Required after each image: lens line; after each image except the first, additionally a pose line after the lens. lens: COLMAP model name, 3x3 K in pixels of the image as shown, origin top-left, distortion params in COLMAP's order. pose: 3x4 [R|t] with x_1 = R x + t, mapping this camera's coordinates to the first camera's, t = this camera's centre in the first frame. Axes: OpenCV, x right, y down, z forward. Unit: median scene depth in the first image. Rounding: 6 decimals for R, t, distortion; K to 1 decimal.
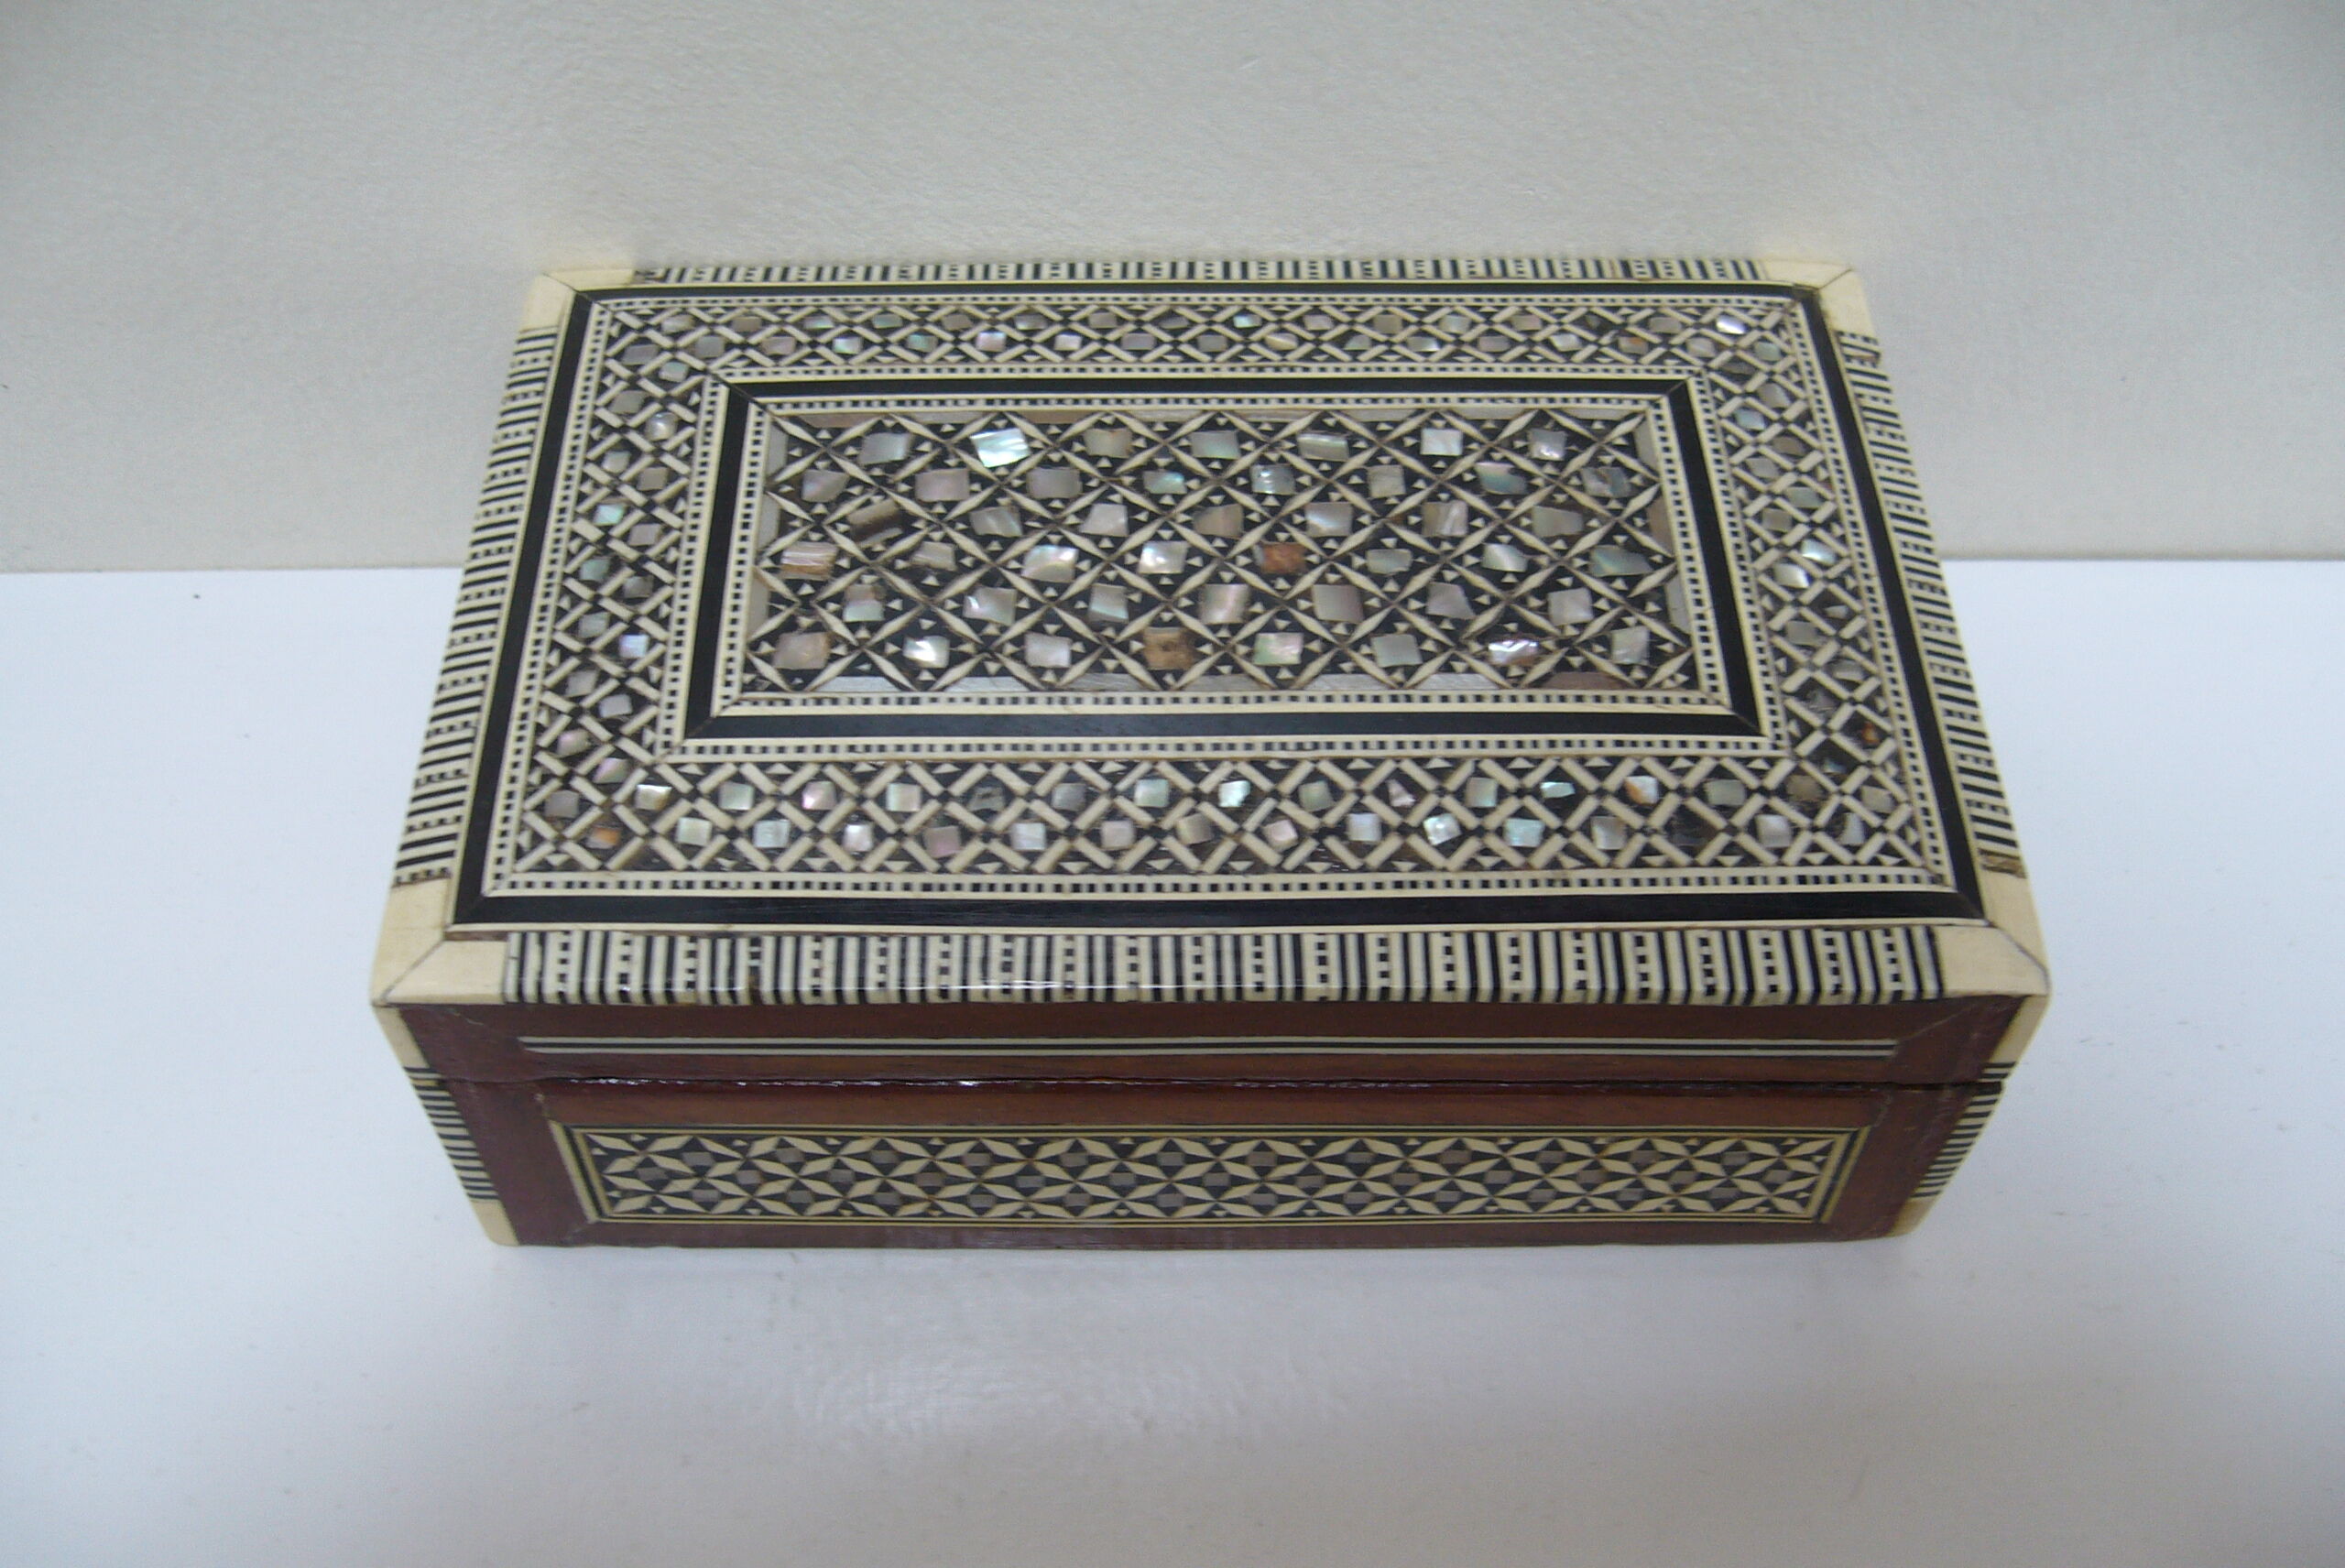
lens RADIAL K [[2498.0, 0, 1172.5], [0, 2498.0, 784.0], [0, 0, 1]] dist [-0.091227, -0.015206]
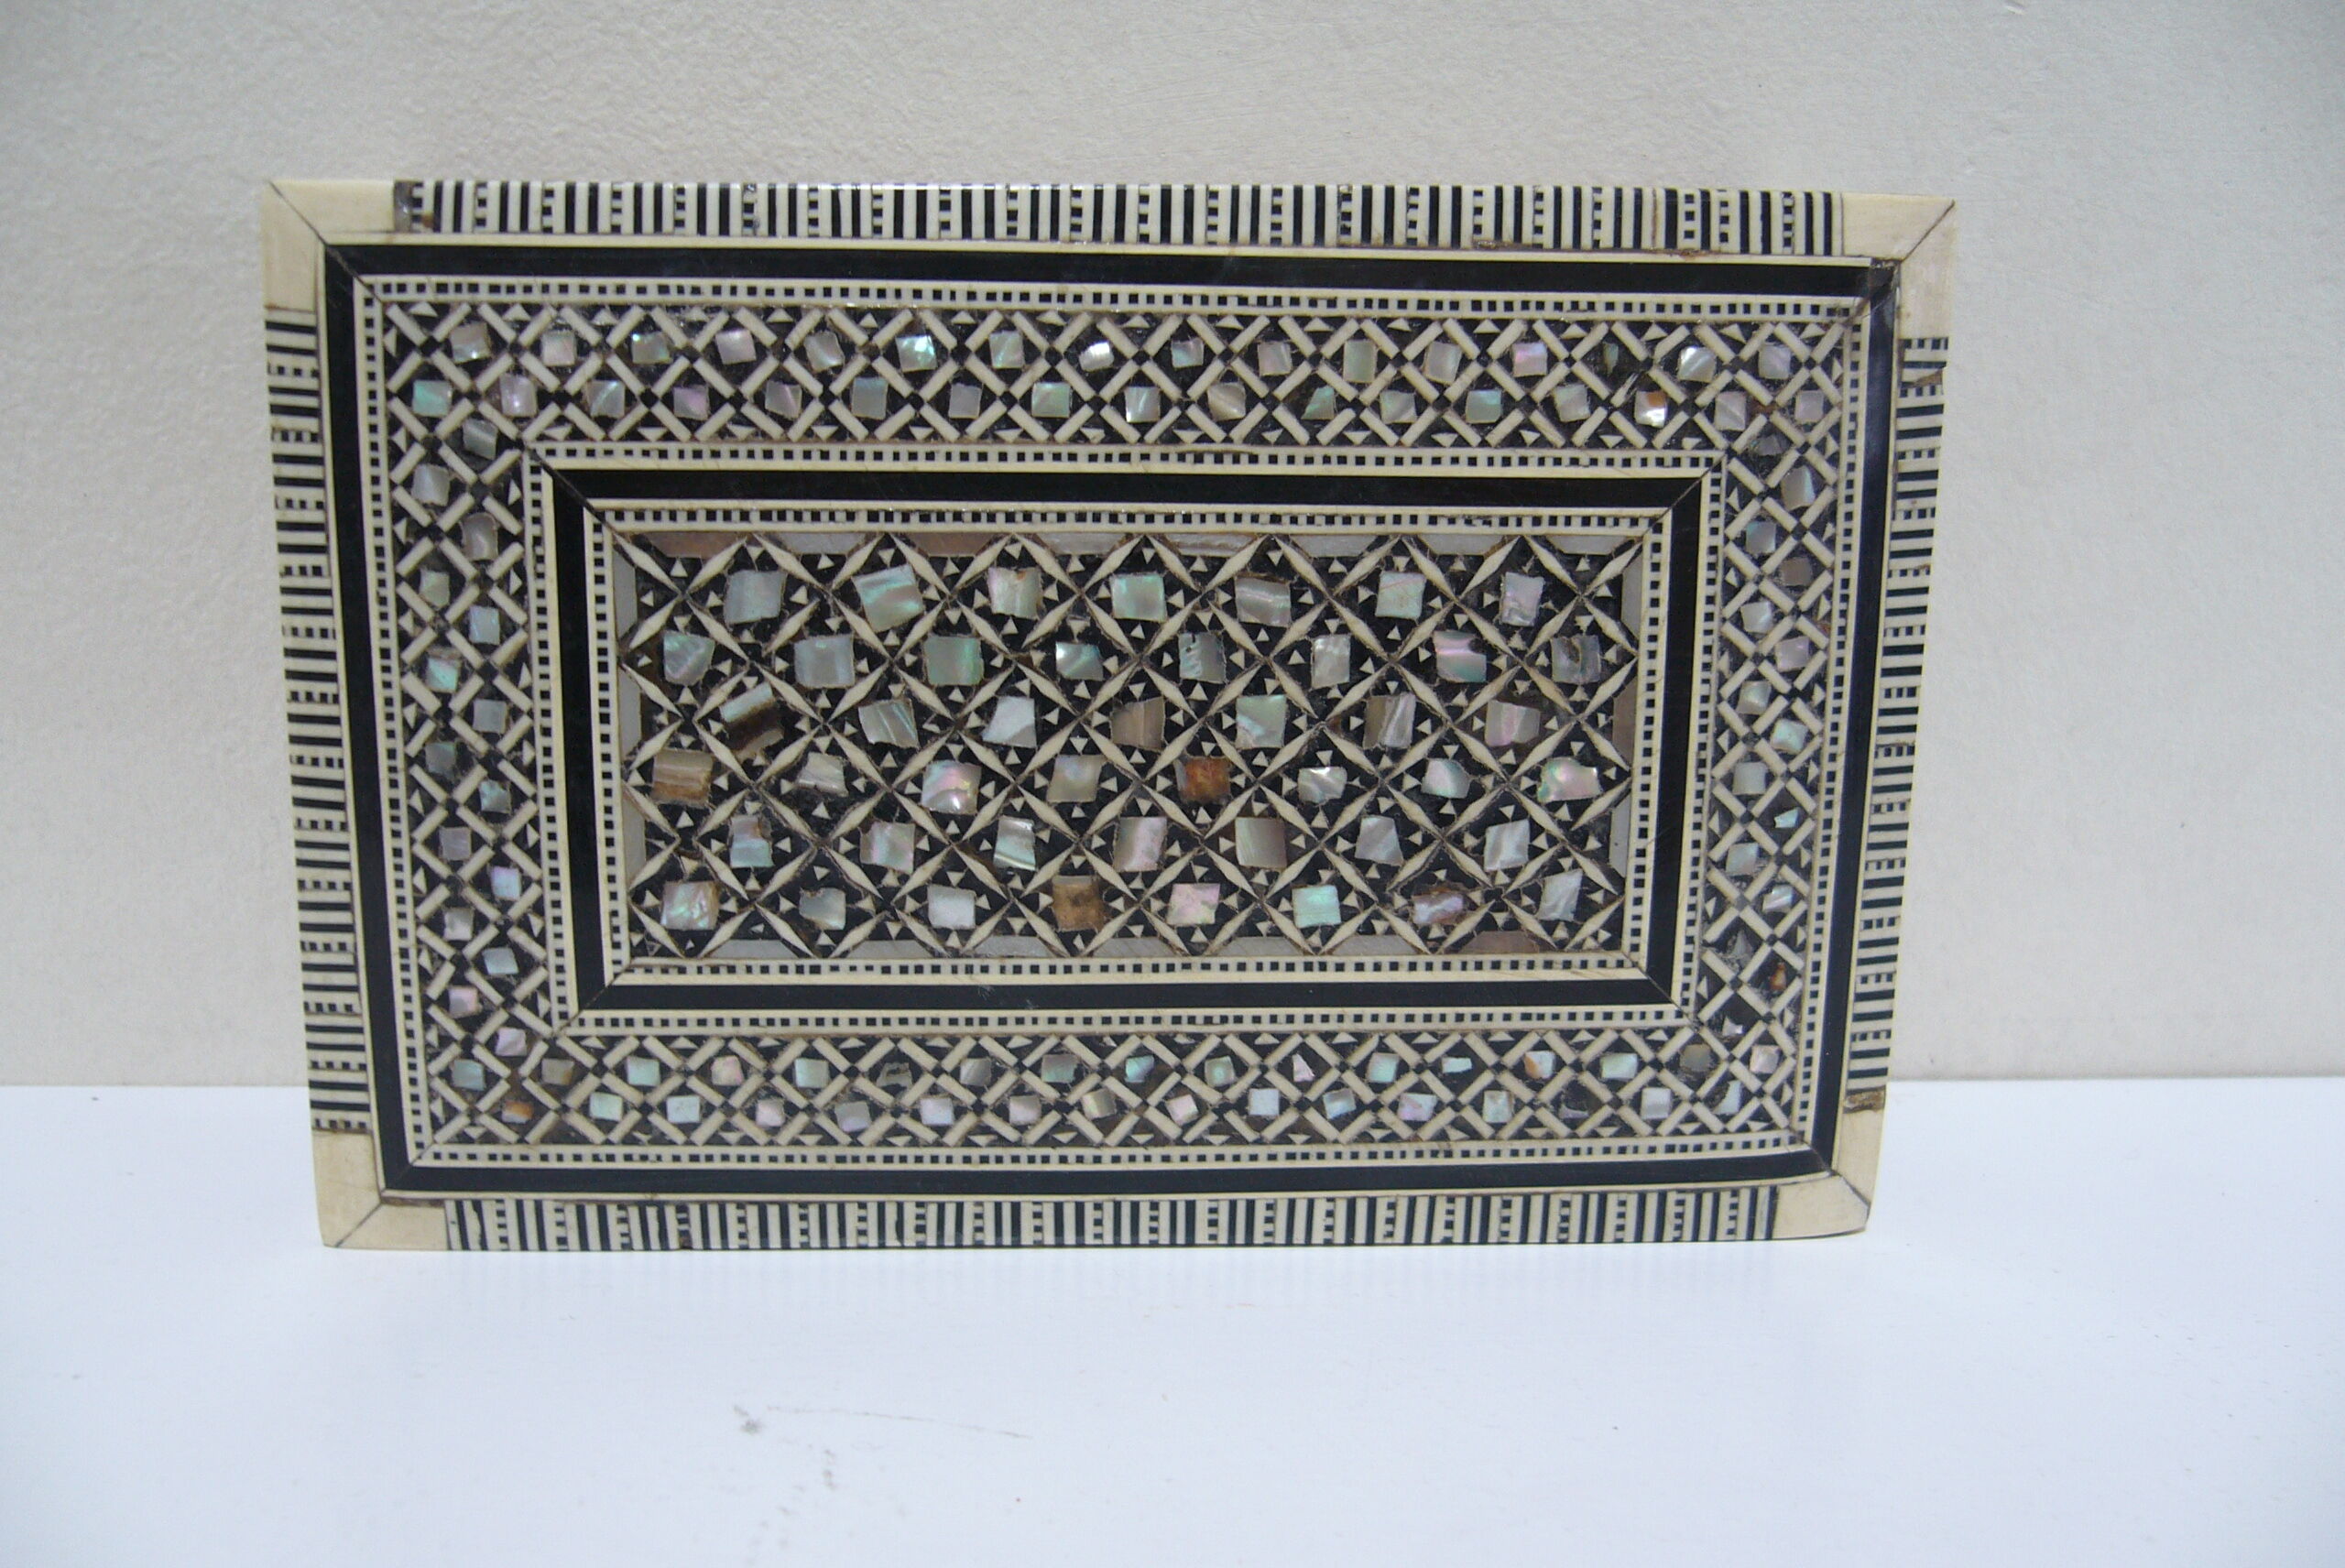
lens RADIAL K [[2498.0, 0, 1172.5], [0, 2498.0, 784.0], [0, 0, 1]] dist [-0.091227, -0.015206]
pose [[0.997245, 0.013013, 0.073028, -0.036420], [-0.065057, 0.626402, 0.776781, -0.832769], [-0.035636, -0.779392, 0.625523, 0.445521]]
